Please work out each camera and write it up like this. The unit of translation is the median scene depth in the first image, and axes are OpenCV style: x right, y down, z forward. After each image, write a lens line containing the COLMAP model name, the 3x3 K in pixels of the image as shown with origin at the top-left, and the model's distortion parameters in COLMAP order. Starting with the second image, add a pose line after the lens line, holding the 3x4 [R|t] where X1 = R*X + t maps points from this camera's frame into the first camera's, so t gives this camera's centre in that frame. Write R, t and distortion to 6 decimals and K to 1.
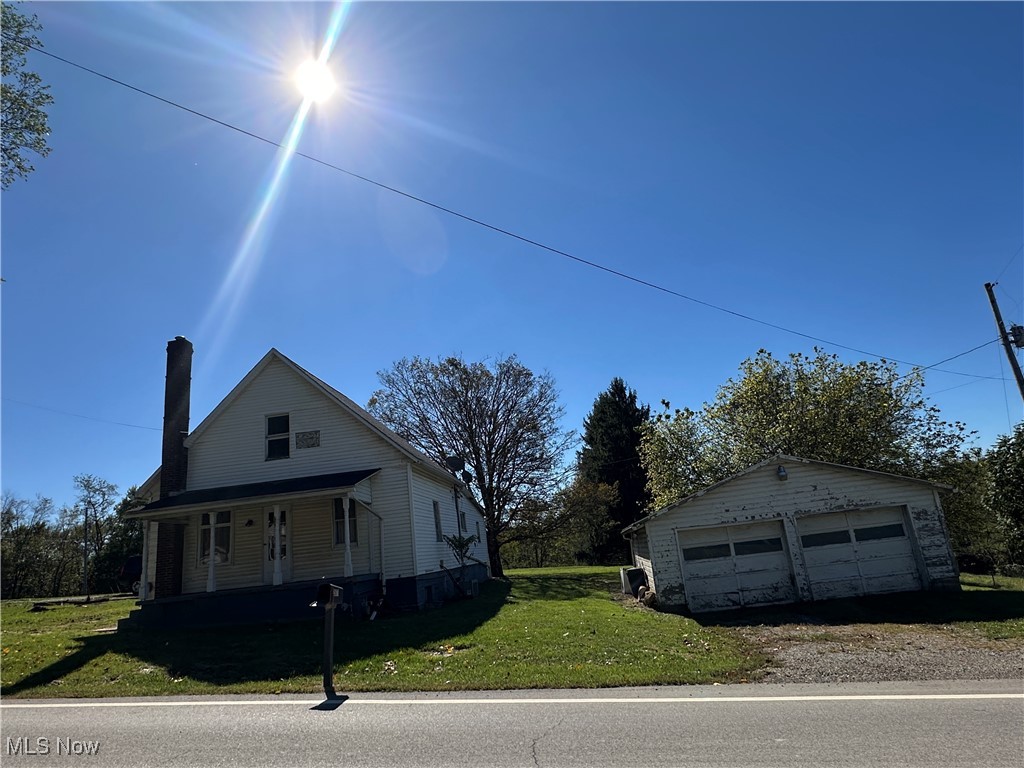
lens RADIAL K [[627.9, 0, 504.2], [0, 627.9, 385.9], [0, 0, 1]] dist [-0.000577, -0.002134]
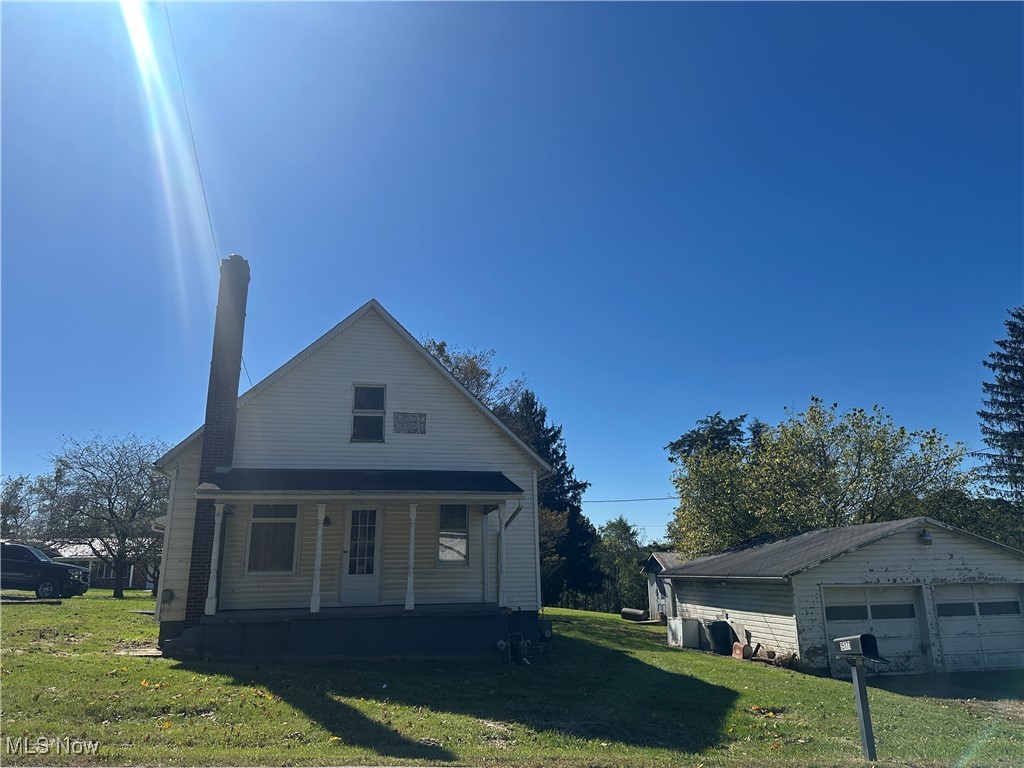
lens RADIAL K [[721.7, 0, 512.0], [0, 721.7, 384.0], [0, 0, 1]] dist [0.107329, -0.130495]
pose [[0.942824, 0.169774, 0.286809, -0.514083], [-0.168525, 0.985264, -0.029228, 0.047165], [-0.287544, -0.020778, 0.957542, 0.107780]]
